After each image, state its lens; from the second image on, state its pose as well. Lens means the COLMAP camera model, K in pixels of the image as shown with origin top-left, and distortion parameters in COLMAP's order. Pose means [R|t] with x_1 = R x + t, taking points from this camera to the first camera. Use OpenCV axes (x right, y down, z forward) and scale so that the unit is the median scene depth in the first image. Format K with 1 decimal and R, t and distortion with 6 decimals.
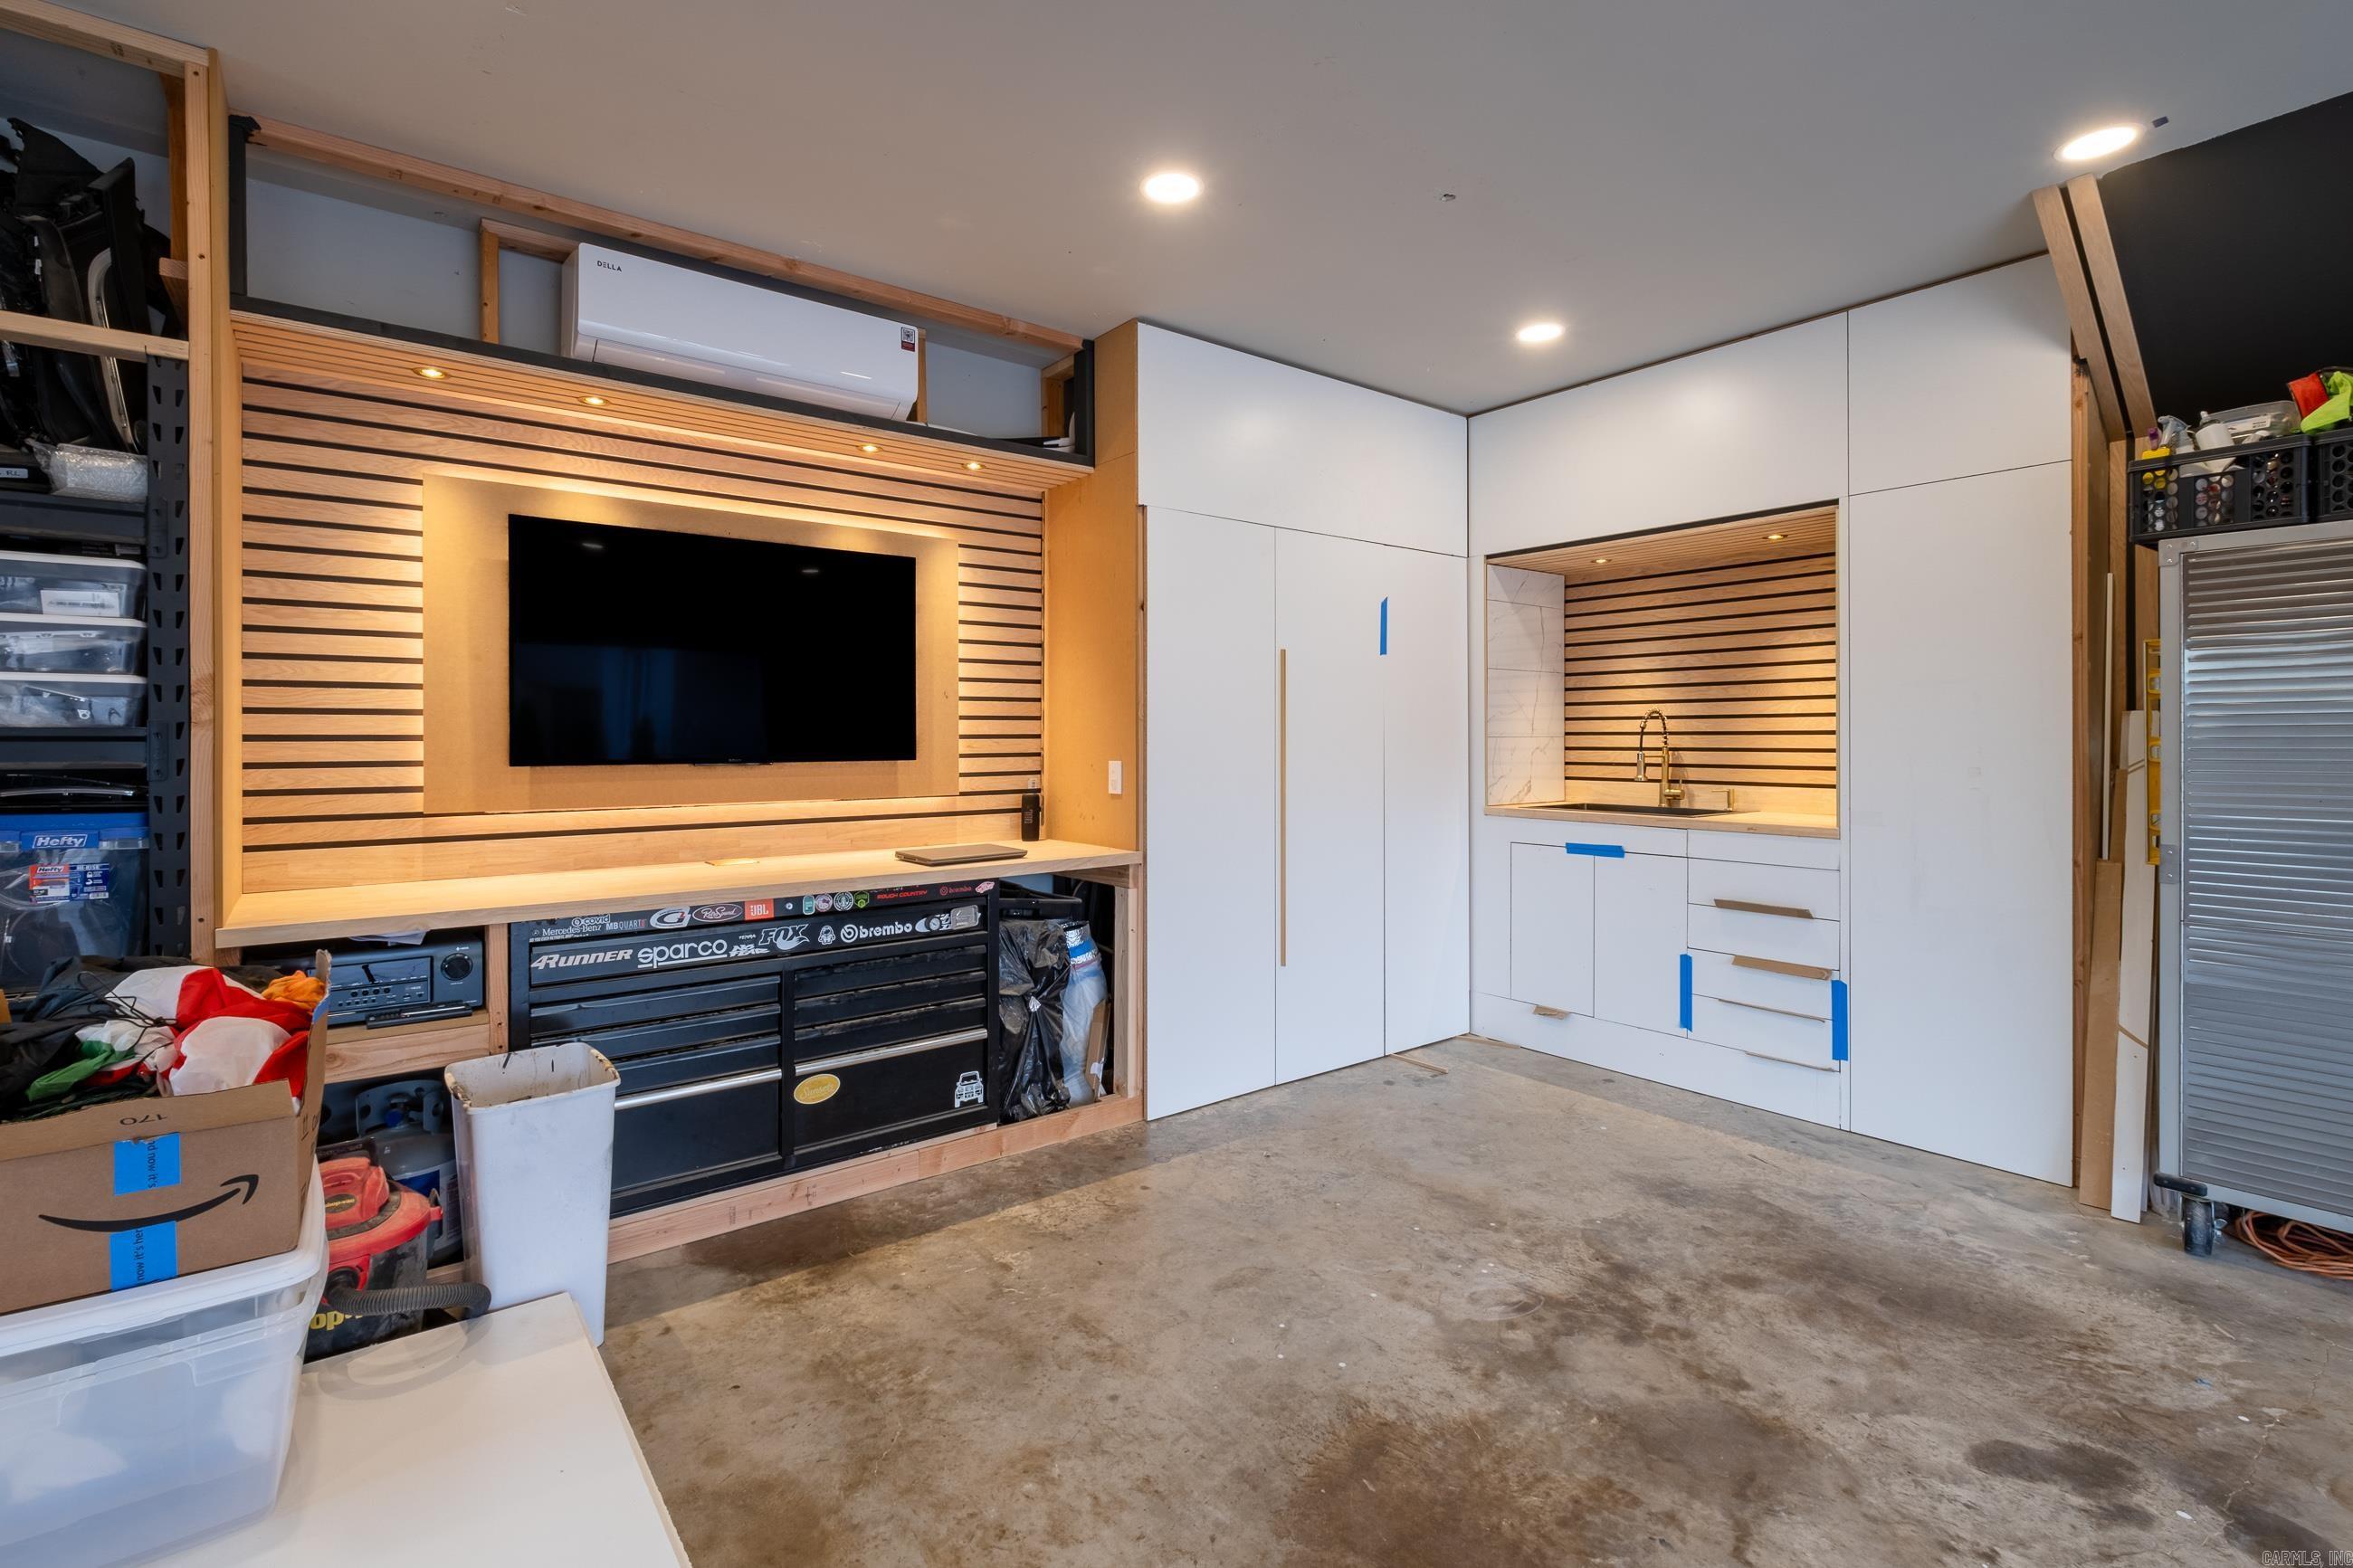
lens RADIAL K [[1085.2, 0, 1161.6], [0, 1085.2, 747.1], [0, 0, 1]] dist [-0.002425, -0.000032]
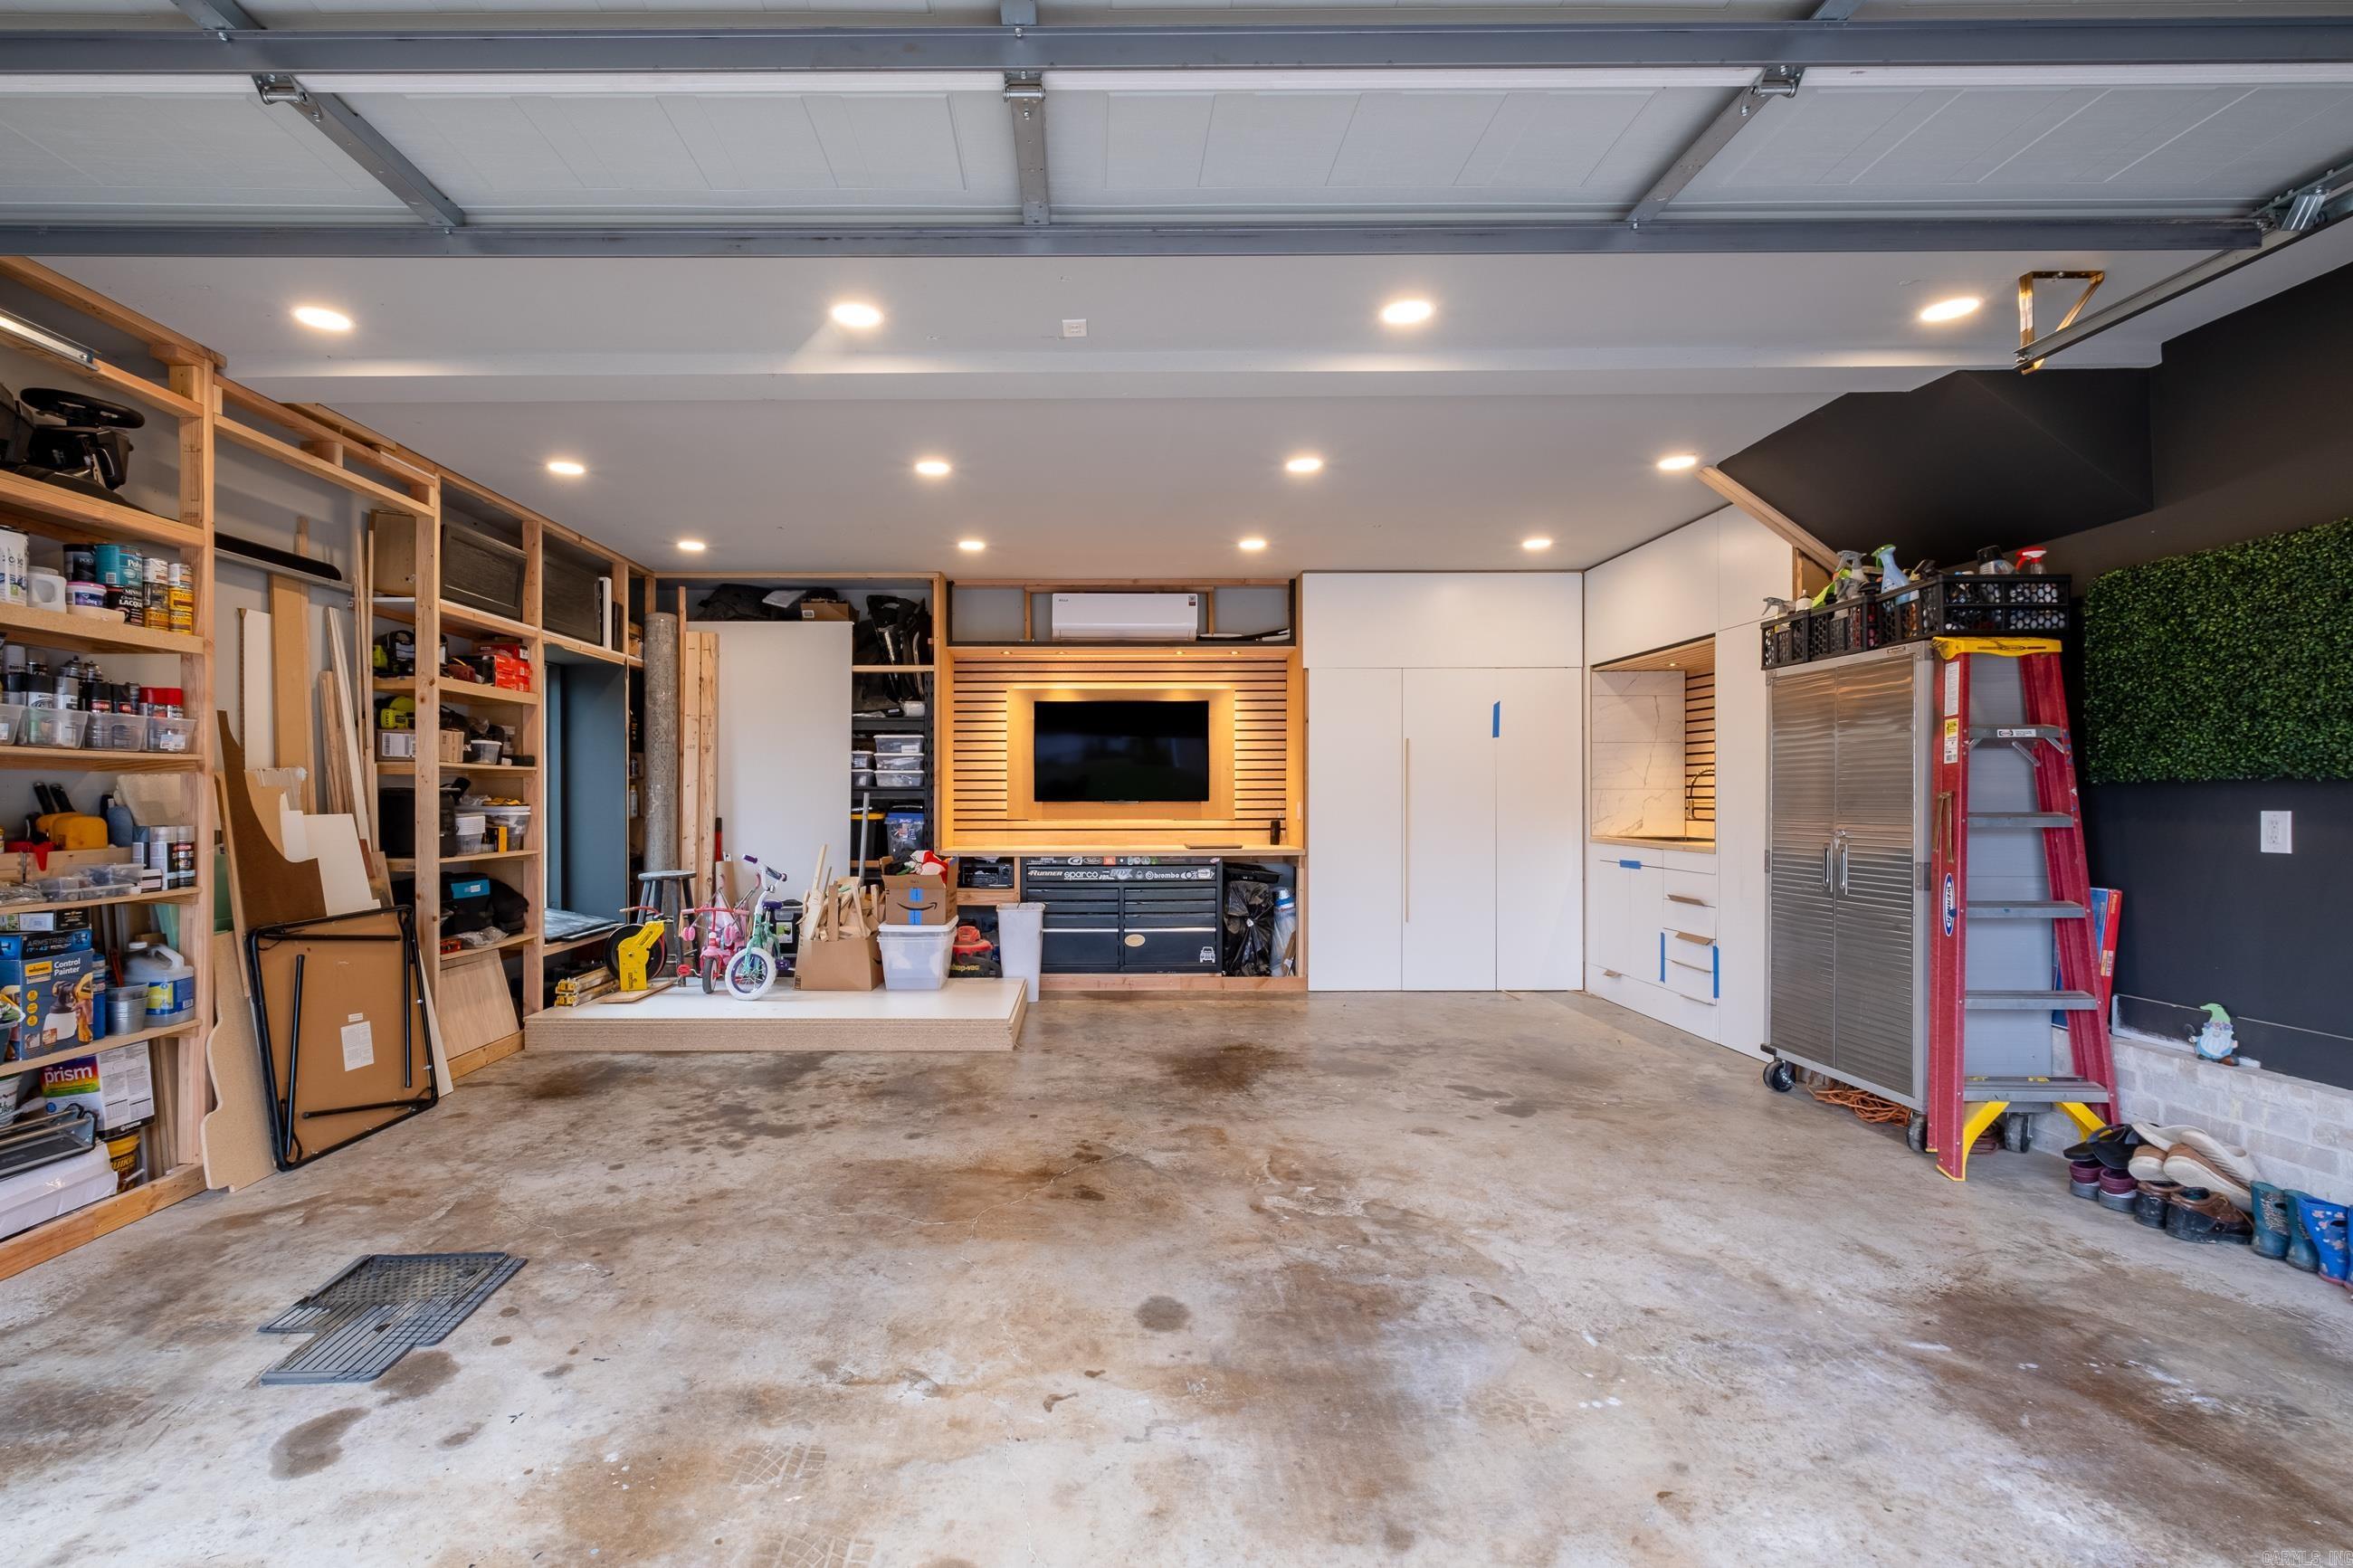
lens RADIAL K [[1082.5, 0, 1083.3], [0, 1082.5, 807.1], [0, 0, 1]] dist [0.000856, 0.000117]
pose [[0.789695, 0.006596, -0.613464, 0.851248], [-0.005682, 0.999978, 0.003437, 0.017997], [0.613473, 0.000772, 0.789715, -0.756428]]
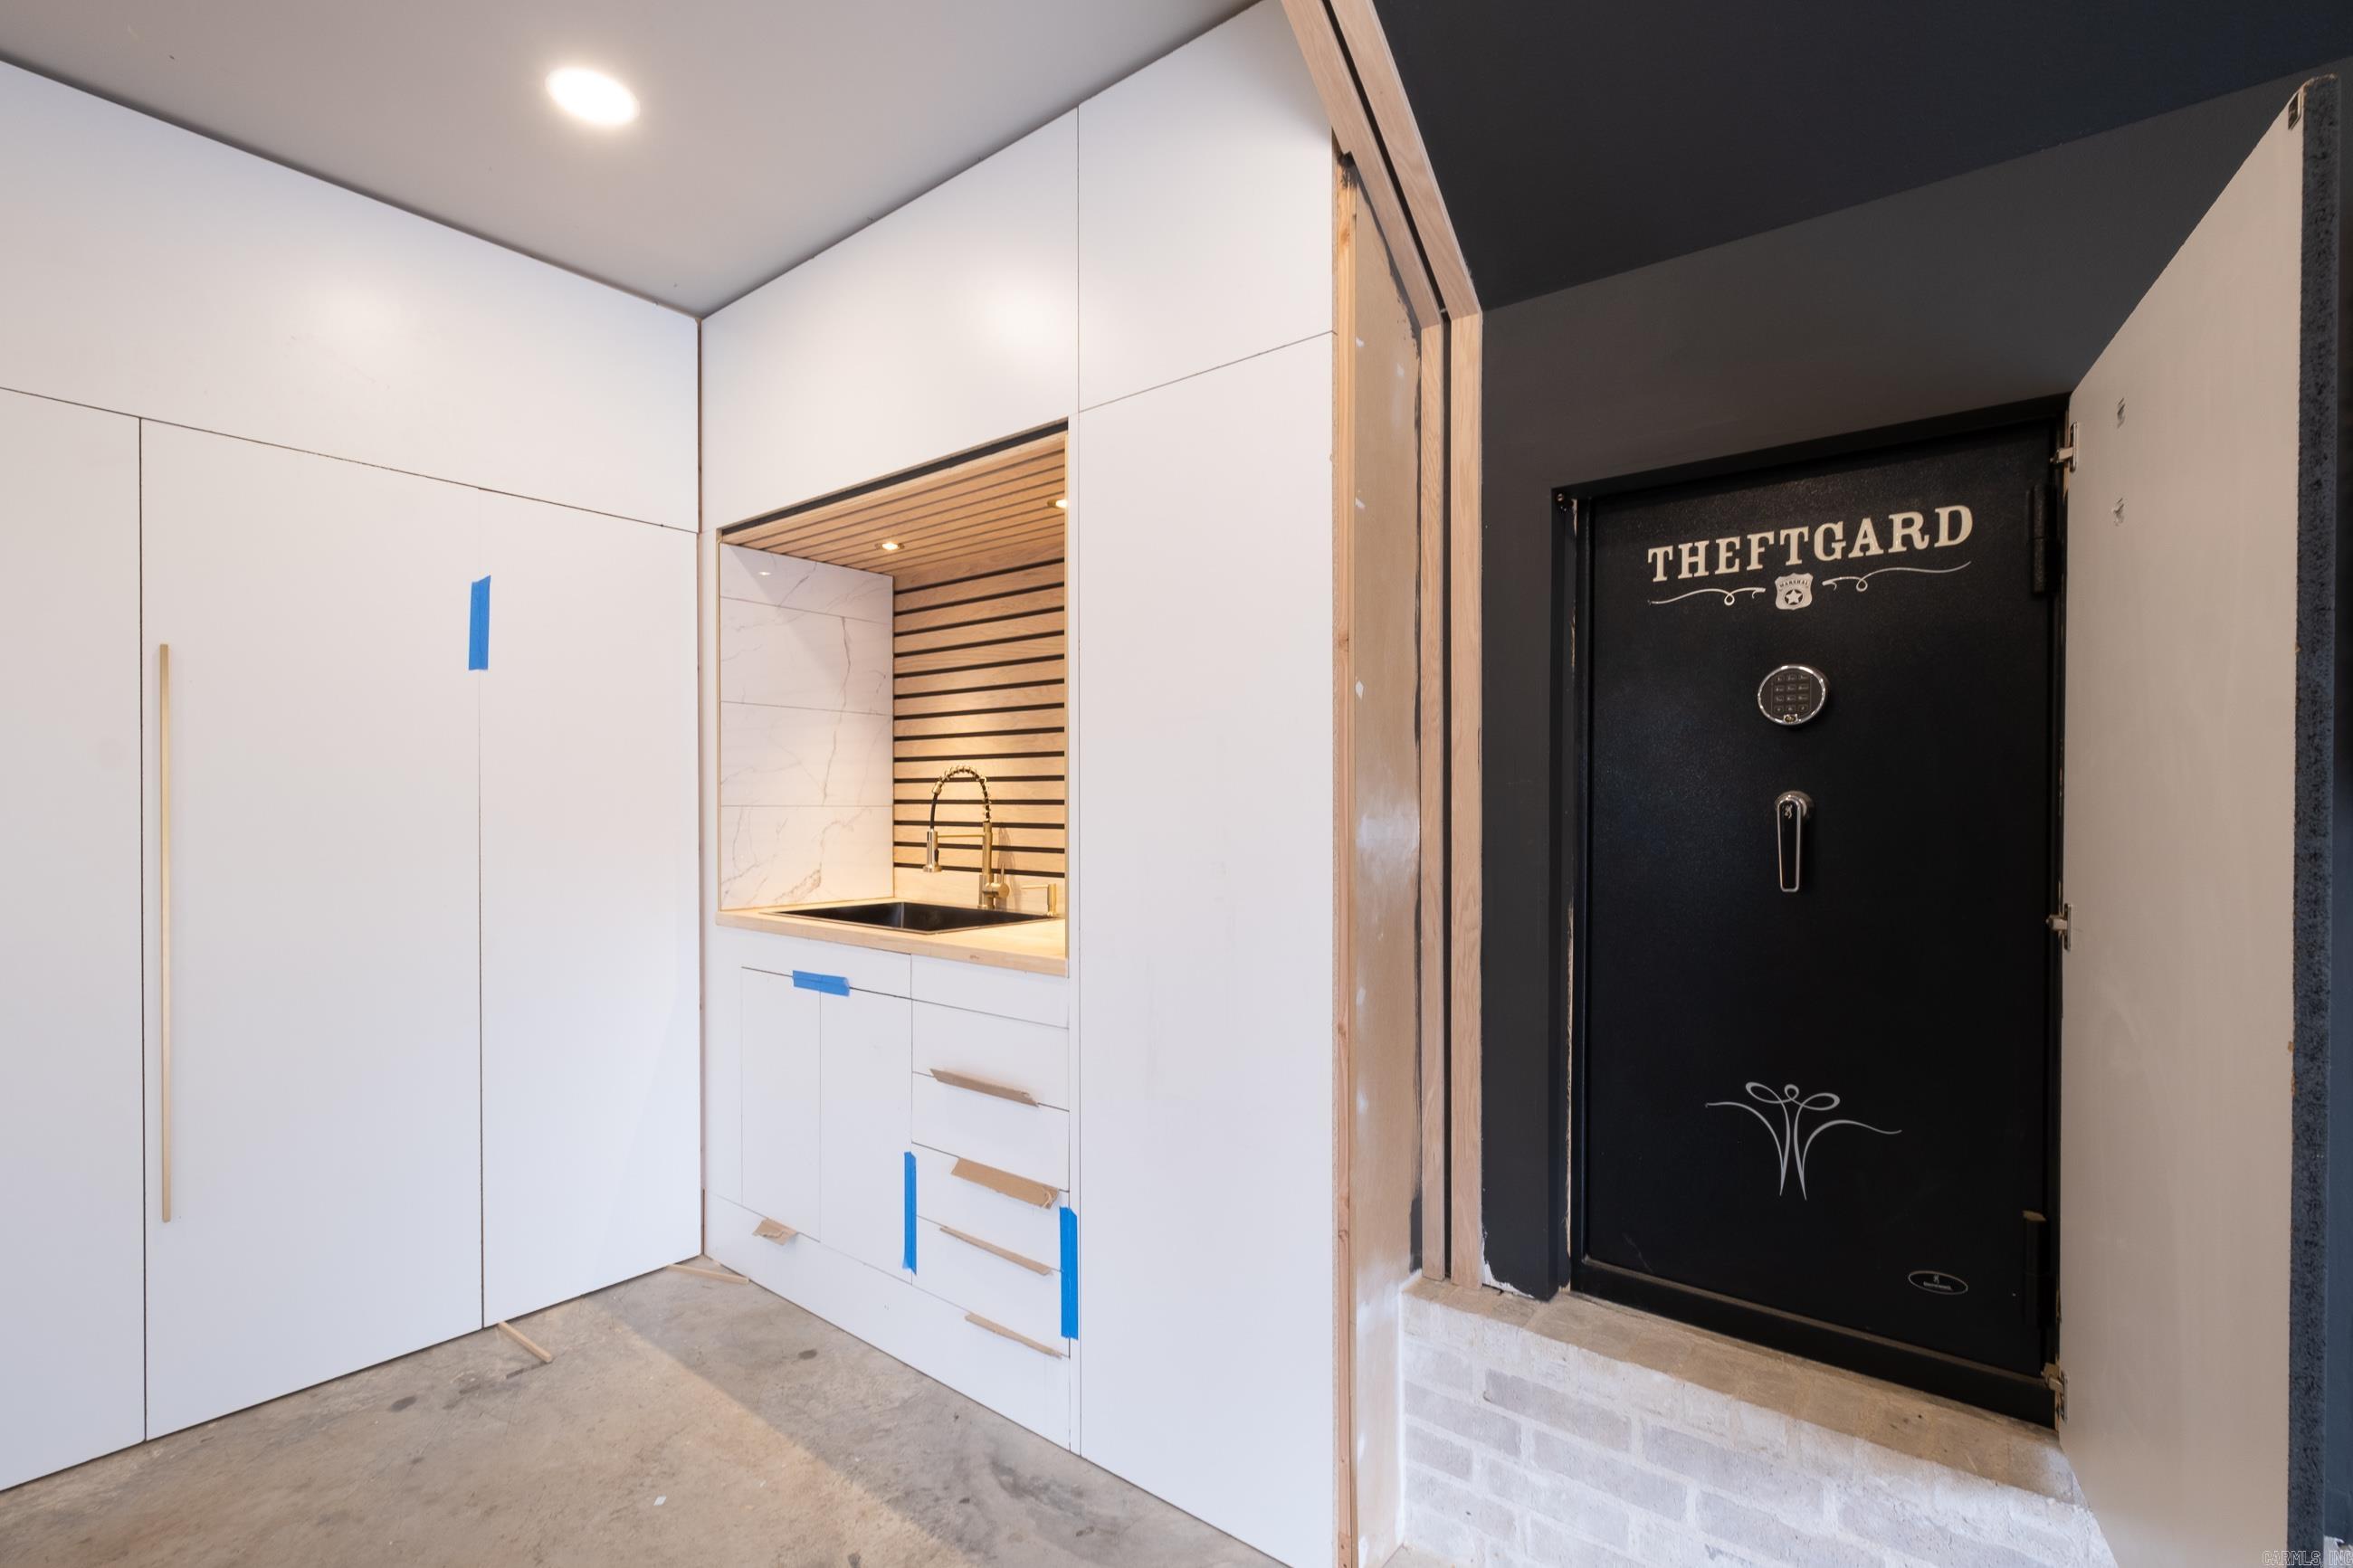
lens RADIAL K [[1058.0, 0, 1170.5], [0, 1058.0, 817.0], [0, 0, 1]] dist [0.000073, -0.000036]
pose [[0.971462, 0.003685, 0.237166, 0.534601], [-0.004053, 0.999991, 0.001064, -0.005581], [-0.237160, -0.001995, 0.971469, 0.405250]]
